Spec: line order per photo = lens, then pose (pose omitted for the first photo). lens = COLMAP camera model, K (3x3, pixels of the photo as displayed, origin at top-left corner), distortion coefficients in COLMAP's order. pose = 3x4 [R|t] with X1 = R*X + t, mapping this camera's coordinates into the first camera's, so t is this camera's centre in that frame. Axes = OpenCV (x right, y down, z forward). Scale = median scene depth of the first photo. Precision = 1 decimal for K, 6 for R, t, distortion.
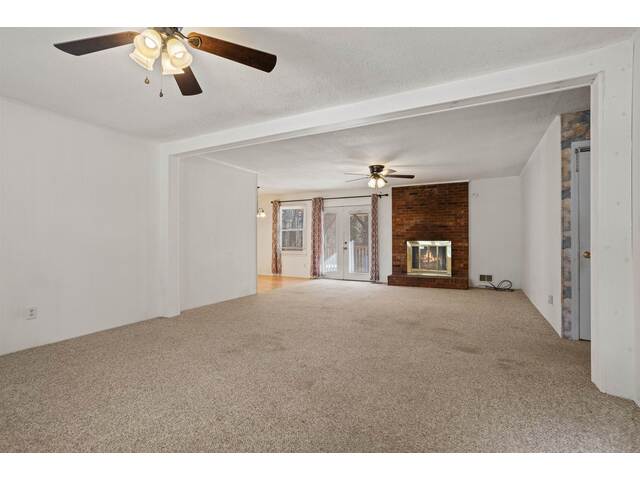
lens RADIAL K [[306.1, 0, 321.4], [0, 306.1, 240.9], [0, 0, 1]] dist [0.000774, 0.000486]
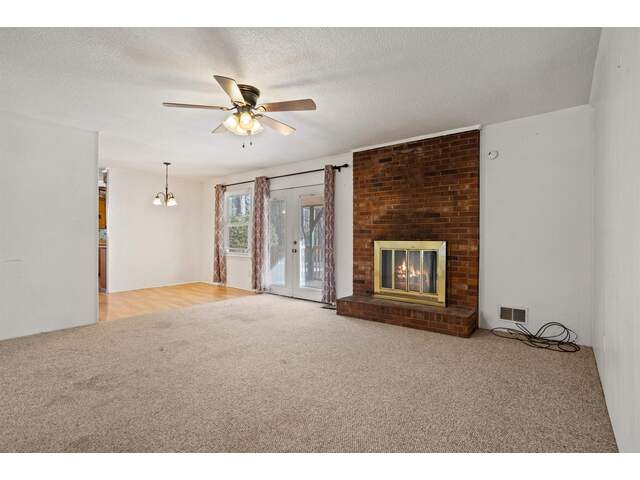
lens RADIAL K [[306.1, 0, 318.6], [0, 306.1, 240.2], [0, 0, 1]] dist [0.000774, 0.000486]
pose [[0.978880, 0.007399, -0.204300, 0.293661], [-0.006524, 0.999966, 0.004957, -0.002563], [0.204329, -0.003520, 0.978896, 0.393698]]
